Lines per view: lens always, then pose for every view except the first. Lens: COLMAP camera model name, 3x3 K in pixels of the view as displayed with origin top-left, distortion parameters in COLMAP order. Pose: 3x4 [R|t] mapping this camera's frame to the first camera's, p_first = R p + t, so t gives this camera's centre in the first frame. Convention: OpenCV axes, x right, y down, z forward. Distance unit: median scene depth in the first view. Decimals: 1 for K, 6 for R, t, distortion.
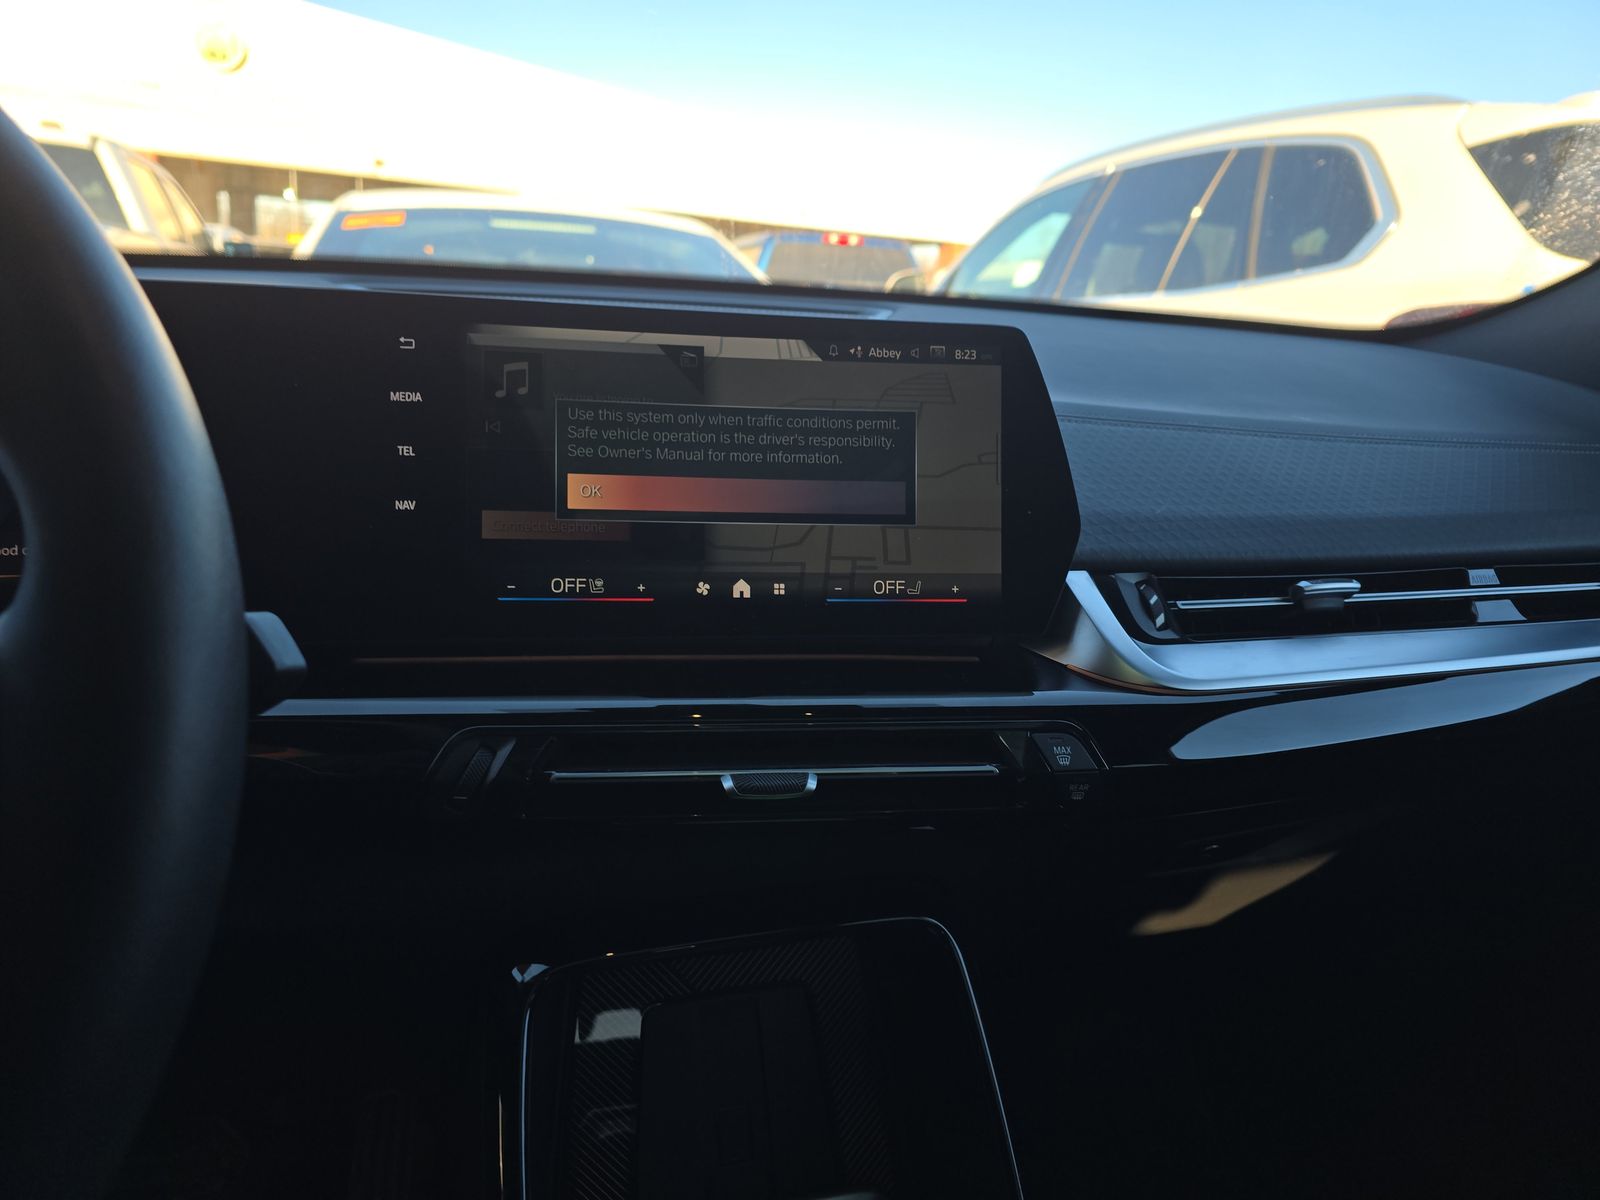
lens RADIAL K [[1110.8, 0, 803.1], [0, 1110.8, 607.4], [0, 0, 1]] dist [0.039987, -0.019285]
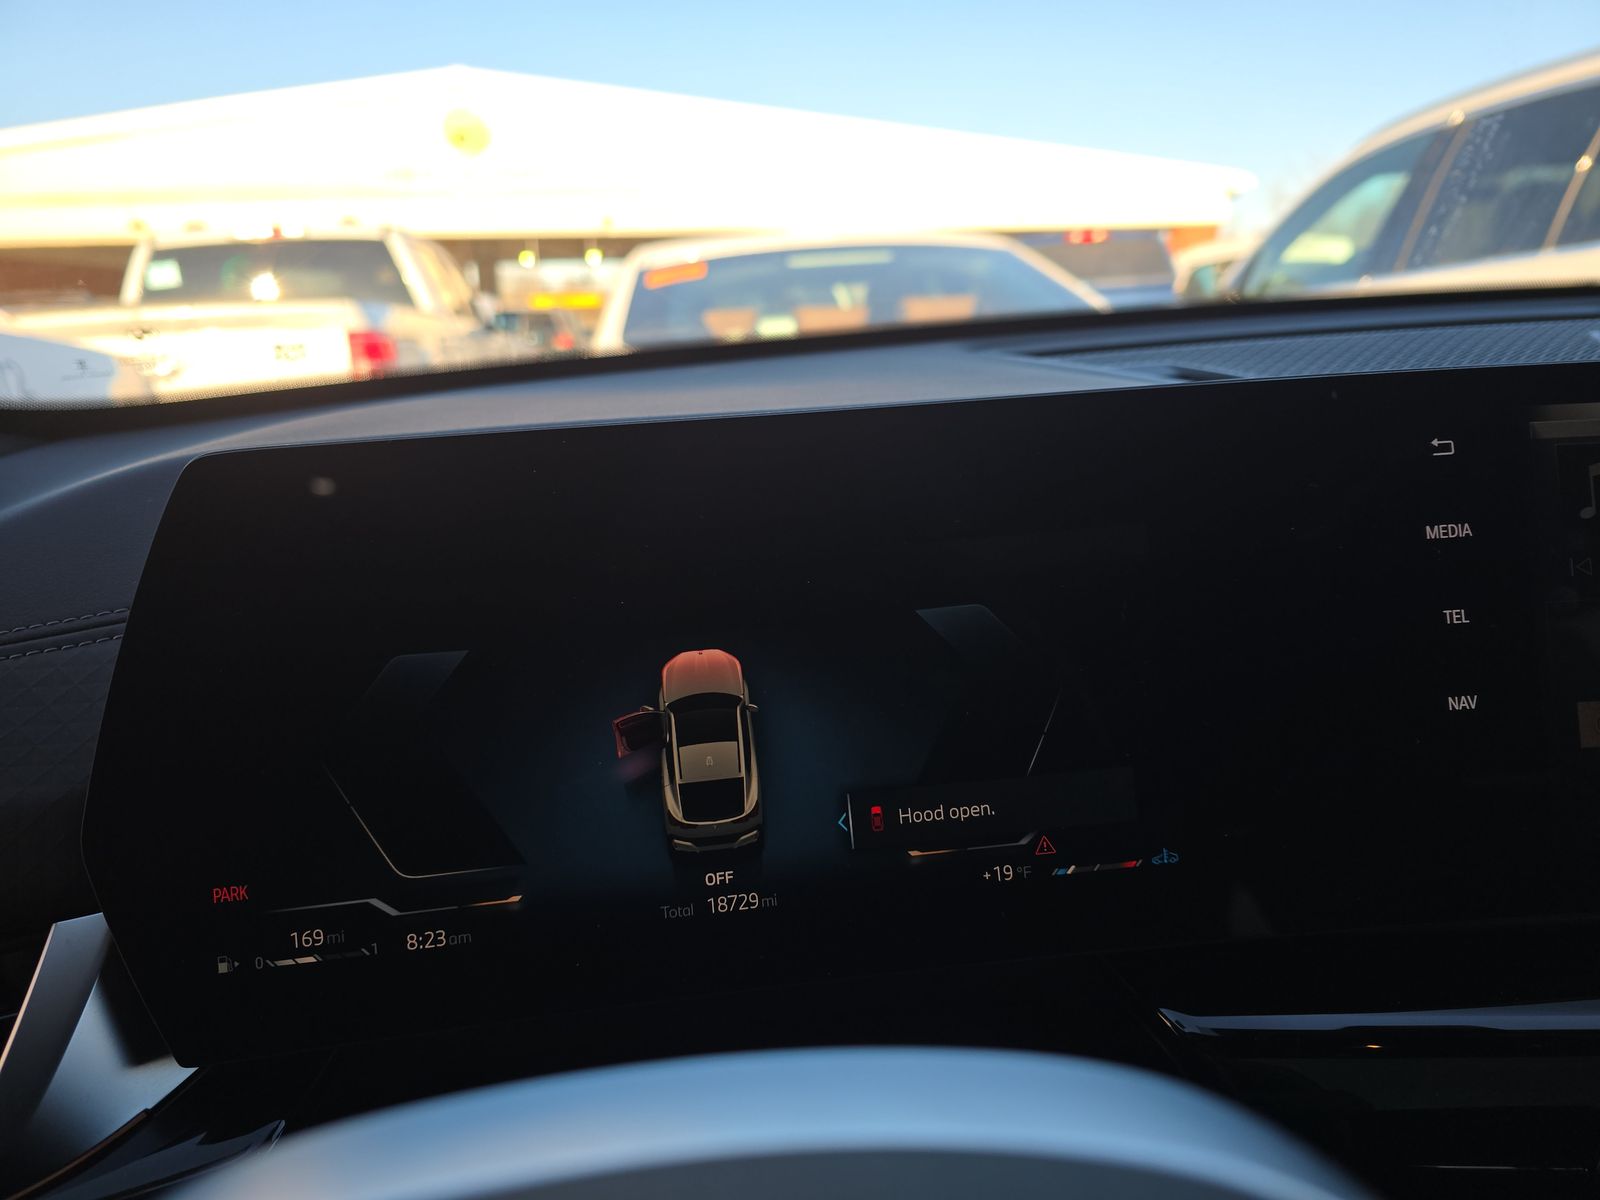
lens RADIAL K [[1110.8, 0, 793.2], [0, 1110.8, 592.3], [0, 0, 1]] dist [0.039987, -0.019285]
pose [[0.979301, -0.057285, -0.194135, -0.095931], [0.052209, 0.998150, -0.031167, -0.024606], [0.195562, 0.020386, 0.980479, 0.048243]]
